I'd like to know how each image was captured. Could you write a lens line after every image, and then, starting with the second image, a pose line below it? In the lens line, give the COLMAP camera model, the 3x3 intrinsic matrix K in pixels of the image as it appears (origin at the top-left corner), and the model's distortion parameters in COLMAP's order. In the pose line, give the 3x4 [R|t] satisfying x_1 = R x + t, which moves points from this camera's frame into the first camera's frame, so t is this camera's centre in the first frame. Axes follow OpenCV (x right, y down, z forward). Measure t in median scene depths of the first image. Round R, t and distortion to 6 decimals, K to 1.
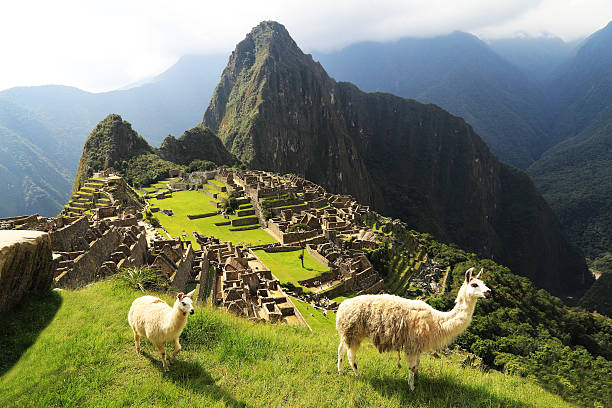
lens RADIAL K [[433.0, 0, 304.3], [0, 433.0, 203.2], [0, 0, 1]] dist [-0.080262, 0.029550]
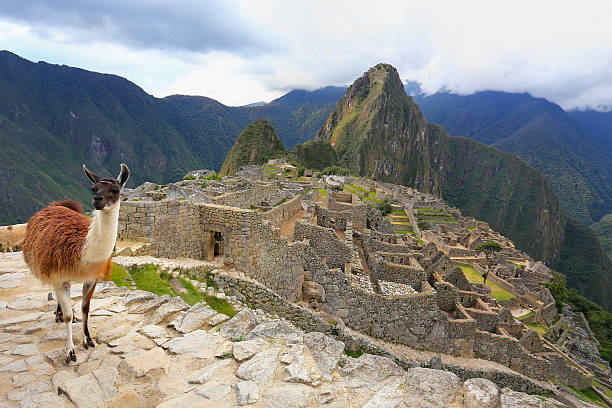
lens RADIAL K [[340.2, 0, 288.3], [0, 340.2, 210.1], [0, 0, 1]] dist [-0.047615, 0.008741]
pose [[0.955621, 0.193043, -0.222537, -0.061584], [-0.192961, 0.980952, 0.022326, 0.009694], [0.222608, 0.021606, 0.974669, 0.032443]]
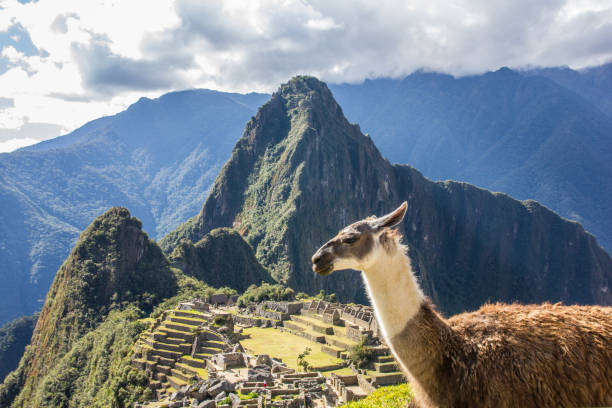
lens RADIAL K [[685.8, 0, 305.8], [0, 685.8, 207.8], [0, 0, 1]] dist [-0.013716, 0.000000]
pose [[0.998944, 0.045892, -0.002331, -0.081792], [-0.045487, 0.980391, -0.191738, -0.004204], [-0.006514, 0.191642, 0.981443, -0.062127]]
